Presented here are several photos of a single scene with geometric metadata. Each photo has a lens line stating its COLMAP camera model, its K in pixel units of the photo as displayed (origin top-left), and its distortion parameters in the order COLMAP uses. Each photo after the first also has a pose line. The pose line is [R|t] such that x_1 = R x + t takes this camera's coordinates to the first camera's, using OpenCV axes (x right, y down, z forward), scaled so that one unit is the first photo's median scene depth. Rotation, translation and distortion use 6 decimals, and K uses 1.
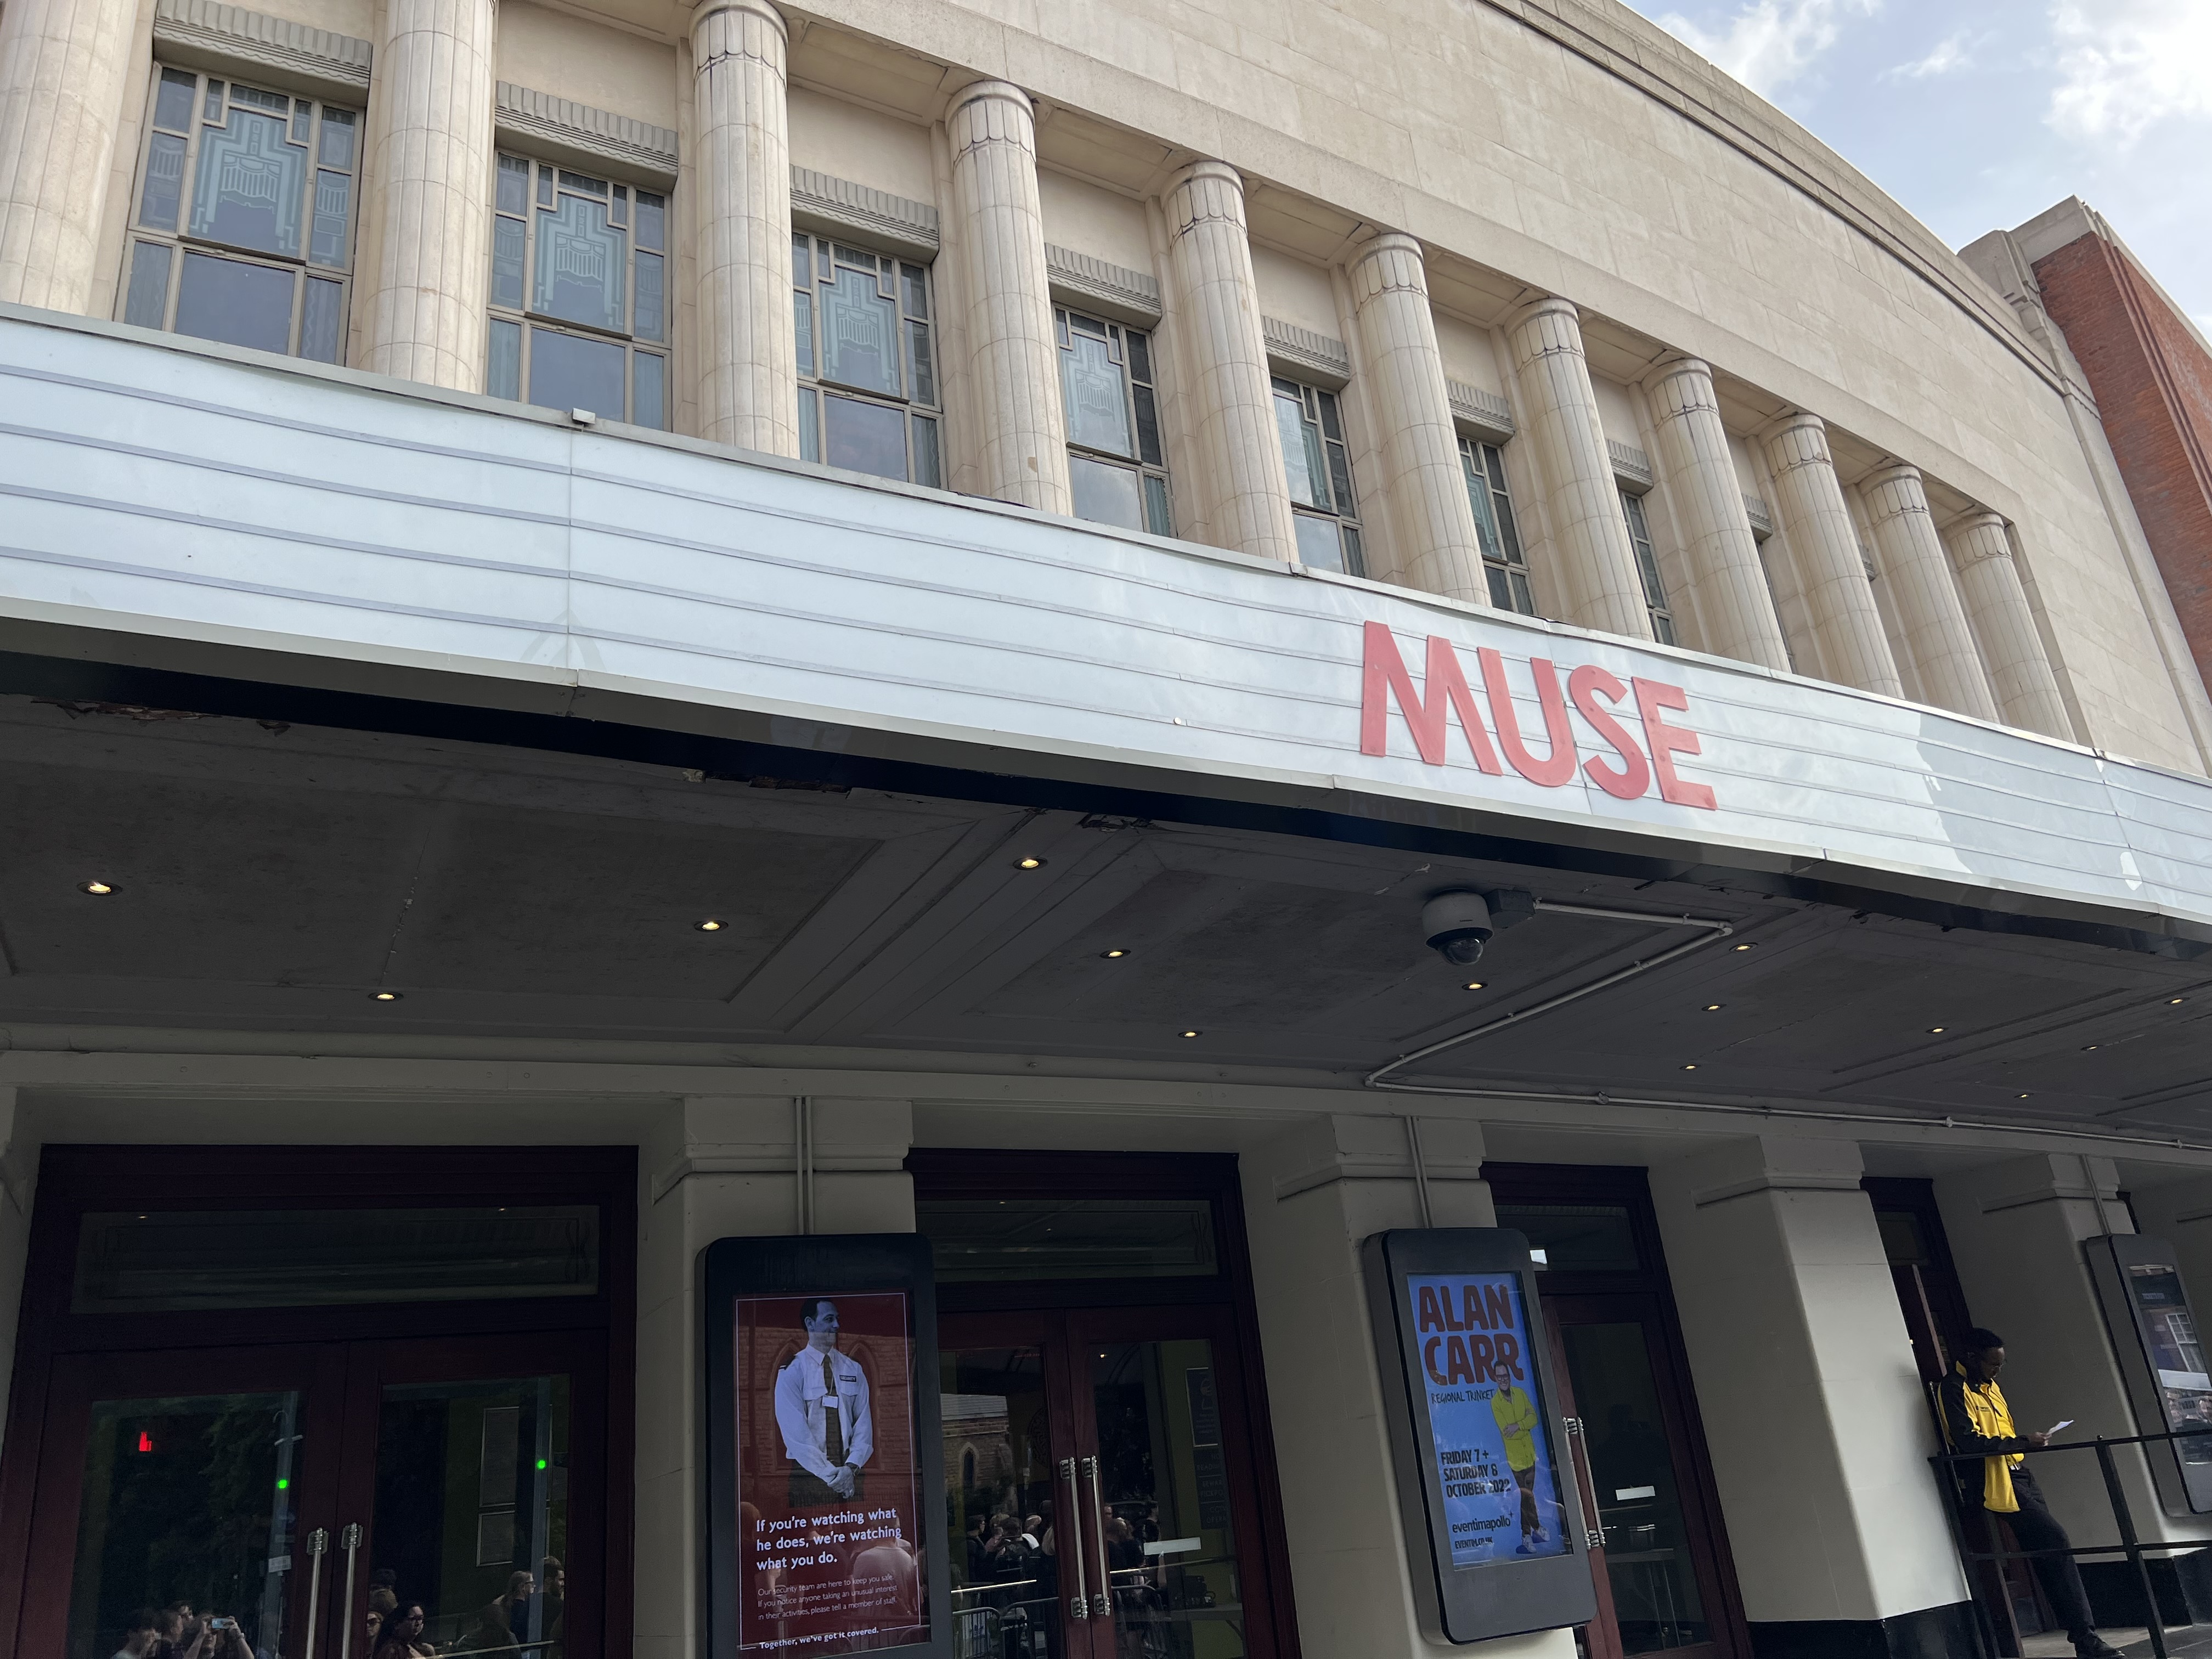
lens RADIAL K [[1643.8, 0, 1106.0], [0, 1643.8, 829.5], [0, 0, 1]] dist [0.031776, -0.001808]
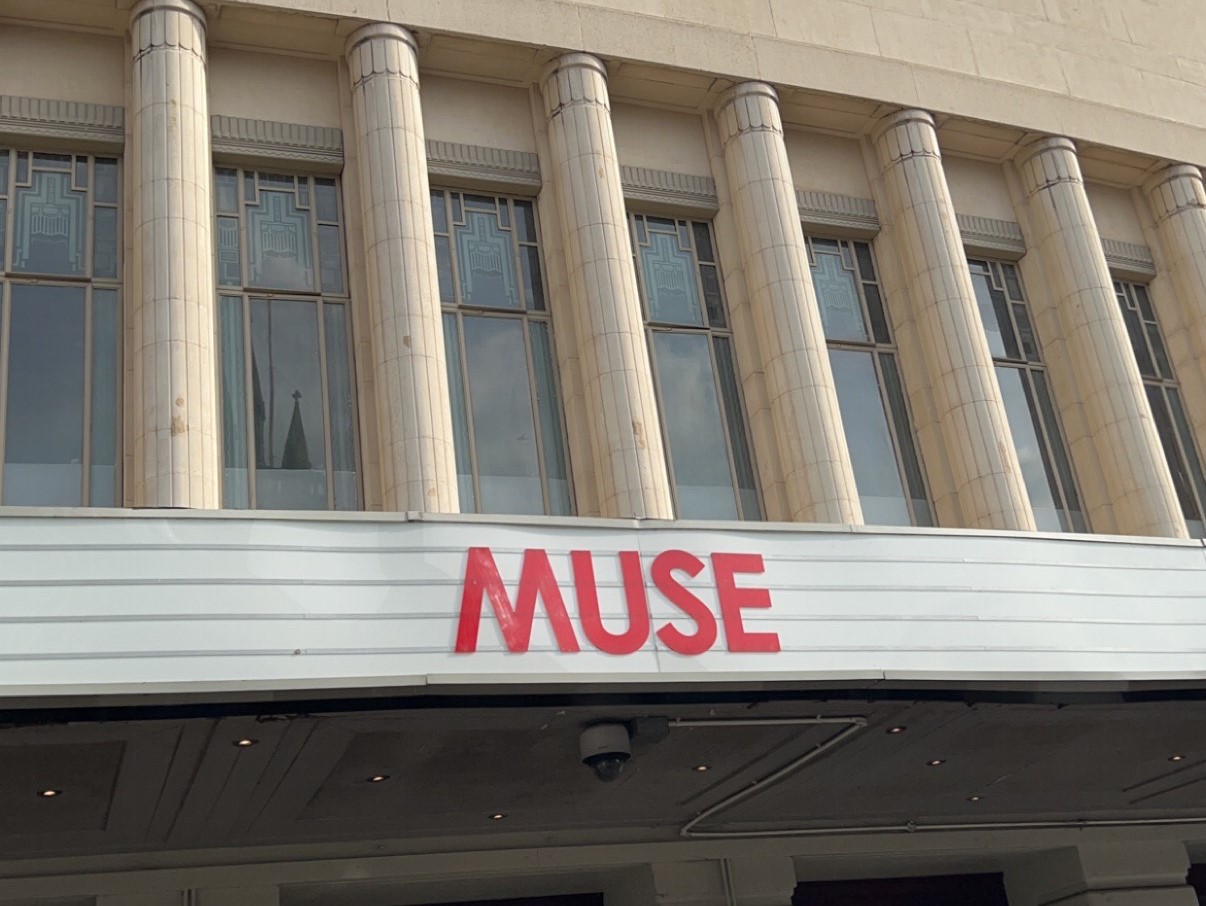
lens RADIAL K [[1551.7, 0, 603.0], [0, 1551.7, 453.0], [0, 0, 1]] dist [0.131010, -0.292895]
pose [[0.987217, -0.087302, -0.133348, 0.247481], [0.083807, 0.995980, -0.031611, -0.085646], [0.135572, 0.020031, 0.990565, -0.149781]]
